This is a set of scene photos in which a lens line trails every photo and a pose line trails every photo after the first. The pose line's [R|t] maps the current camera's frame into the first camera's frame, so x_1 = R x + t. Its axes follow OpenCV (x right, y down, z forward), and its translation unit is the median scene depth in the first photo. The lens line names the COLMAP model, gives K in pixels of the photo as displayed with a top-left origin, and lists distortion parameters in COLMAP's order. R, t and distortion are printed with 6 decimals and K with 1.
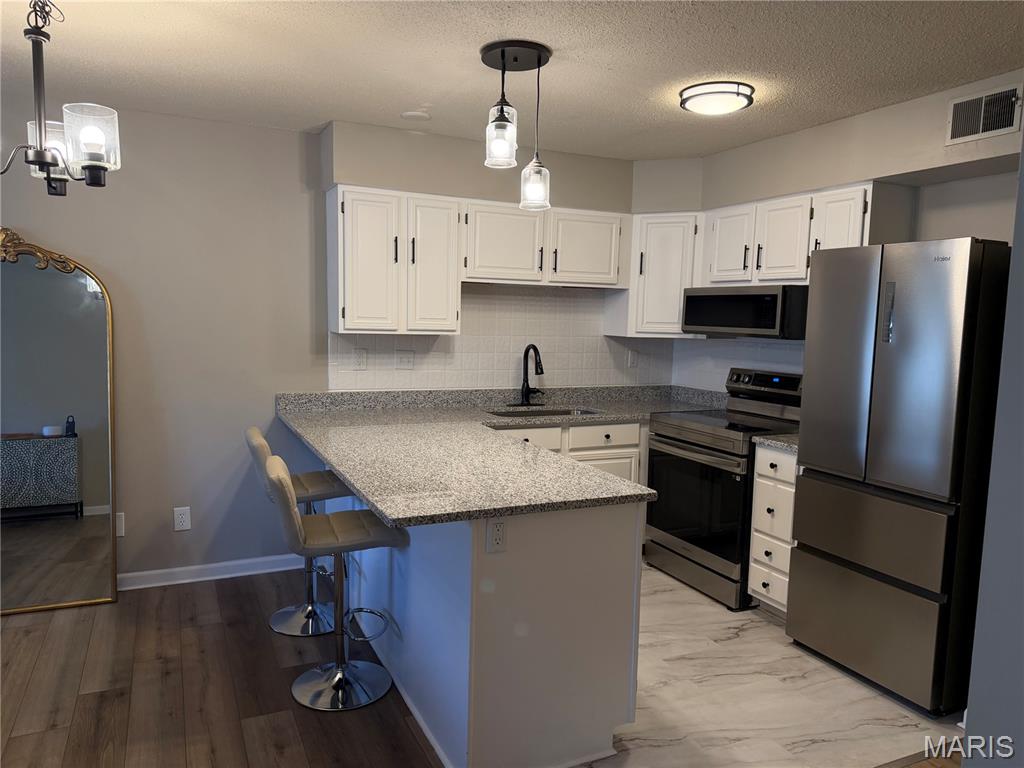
lens RADIAL K [[711.1, 0, 501.6], [0, 711.1, 390.3], [0, 0, 1]] dist [-0.000622, -0.012451]
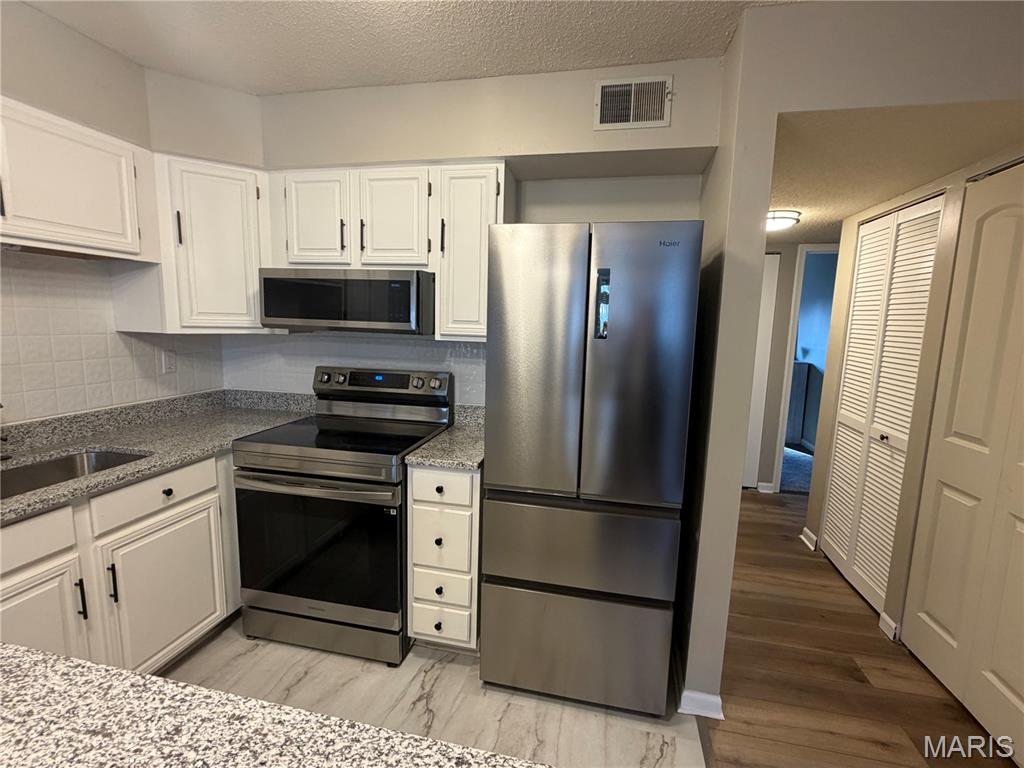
lens RADIAL K [[465.0, 0, 510.1], [0, 465.0, 386.8], [0, 0, 1]] dist [0.001959, 0.000563]
pose [[0.602867, -0.115799, 0.789393, 0.014212], [0.068421, 0.993270, 0.093452, -0.046549], [-0.794902, -0.002328, 0.606733, 0.492118]]
